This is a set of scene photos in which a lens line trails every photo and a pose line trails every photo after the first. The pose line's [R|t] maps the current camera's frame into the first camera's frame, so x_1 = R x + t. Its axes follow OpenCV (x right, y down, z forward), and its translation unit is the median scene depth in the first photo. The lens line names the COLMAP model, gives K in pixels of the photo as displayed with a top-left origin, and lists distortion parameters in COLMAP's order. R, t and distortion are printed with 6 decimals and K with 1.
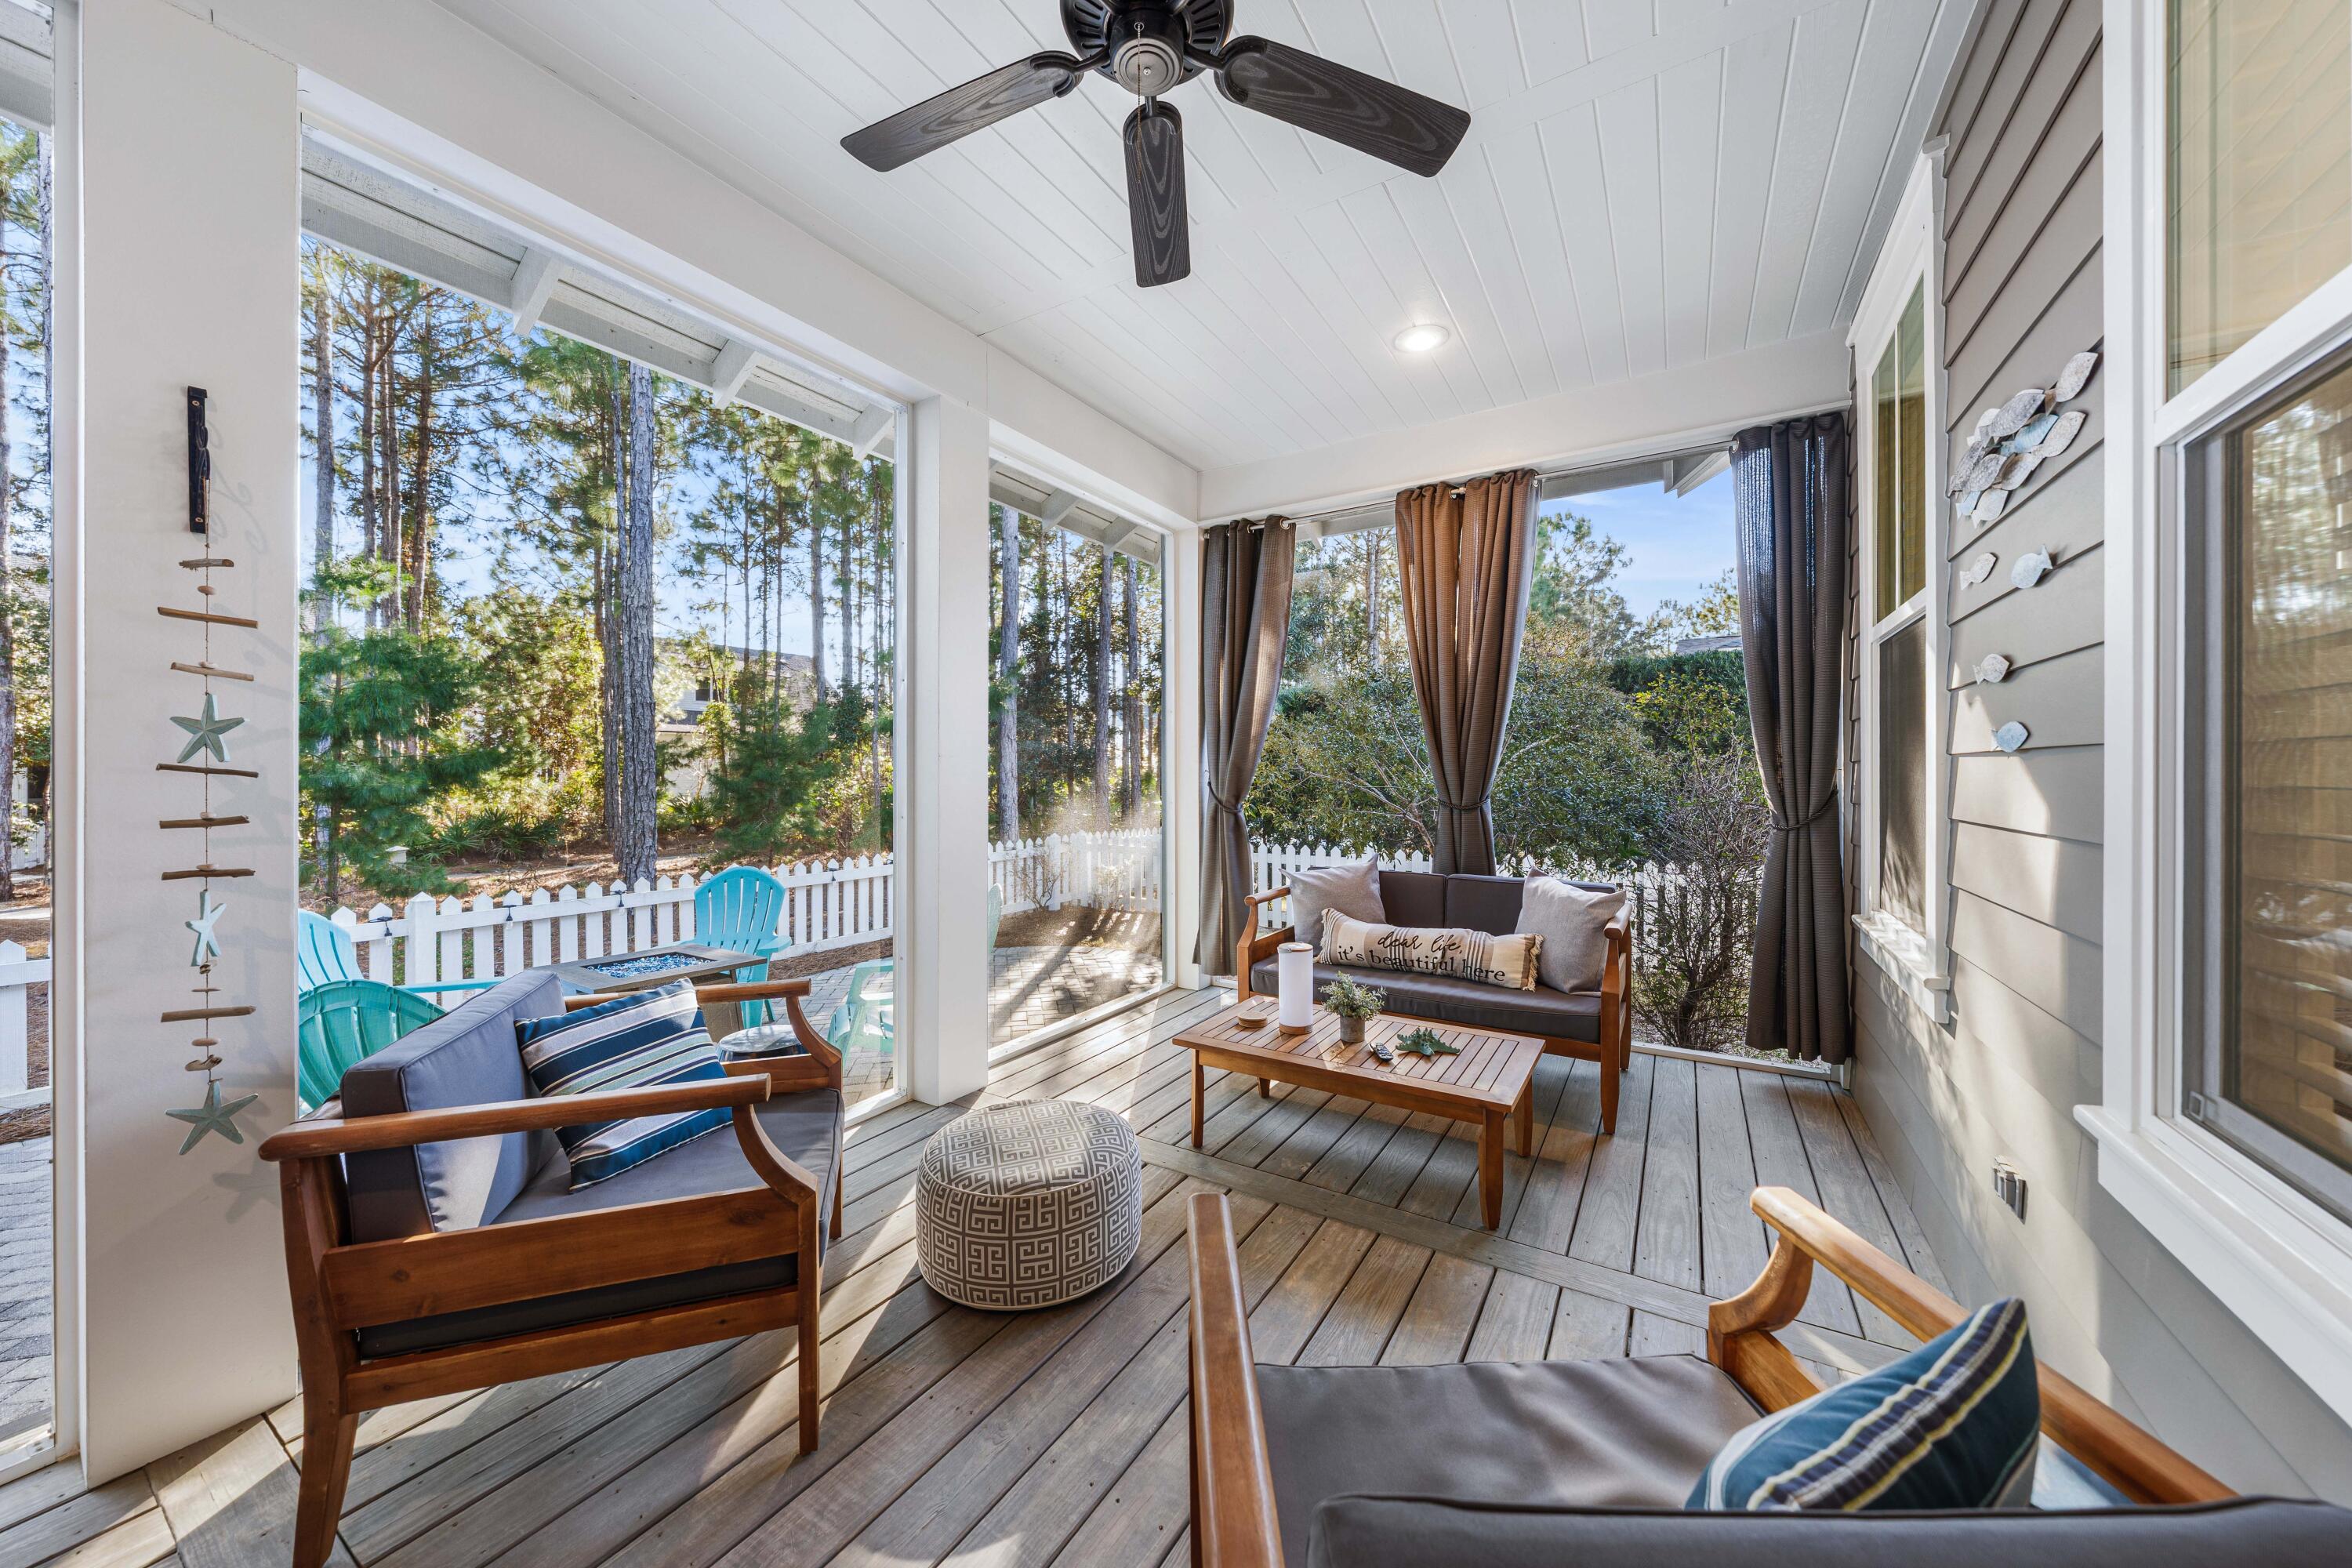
lens RADIAL K [[808.9, 0, 1178.6], [0, 808.9, 772.9], [0, 0, 1]] dist [-0.001793, -0.000060]
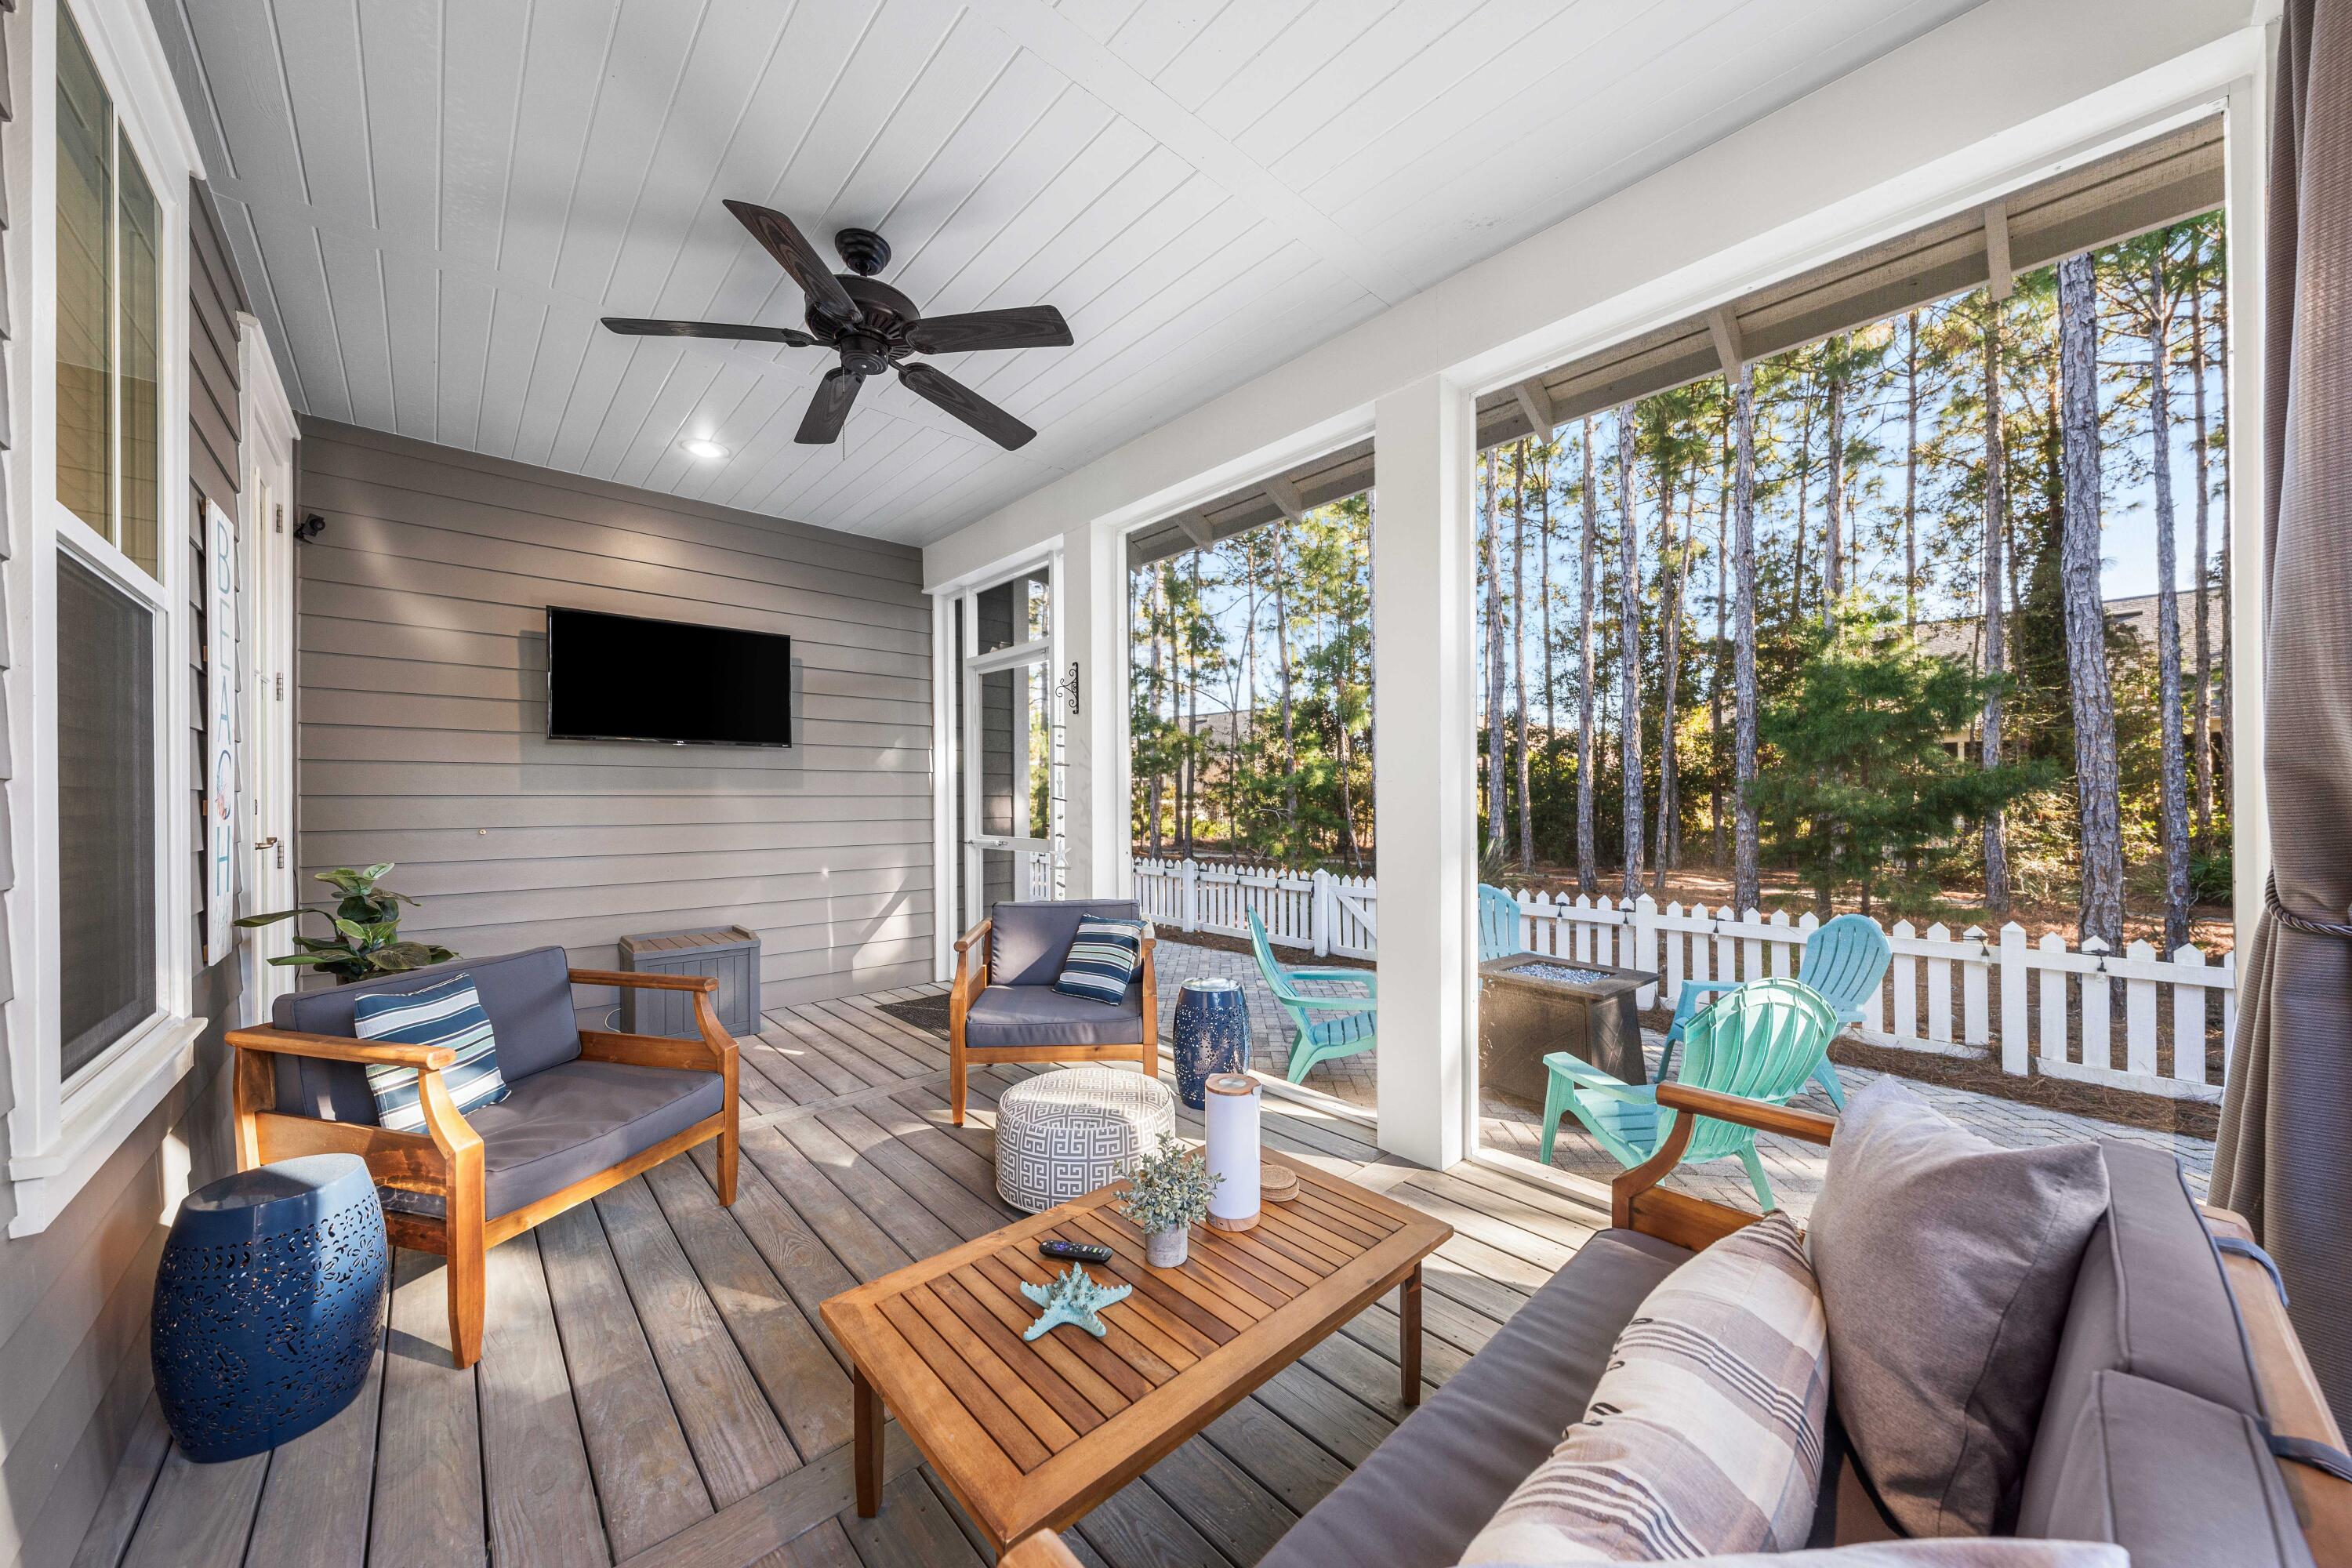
lens RADIAL K [[808.9, 0, 1178.5], [0, 808.9, 797.8], [0, 0, 1]] dist [-0.001793, -0.000060]
pose [[-0.258955, 0.003946, -0.965881, 0.503805], [0.004209, 0.999987, 0.002957, -0.003199], [0.965880, -0.003299, -0.258968, 0.752680]]
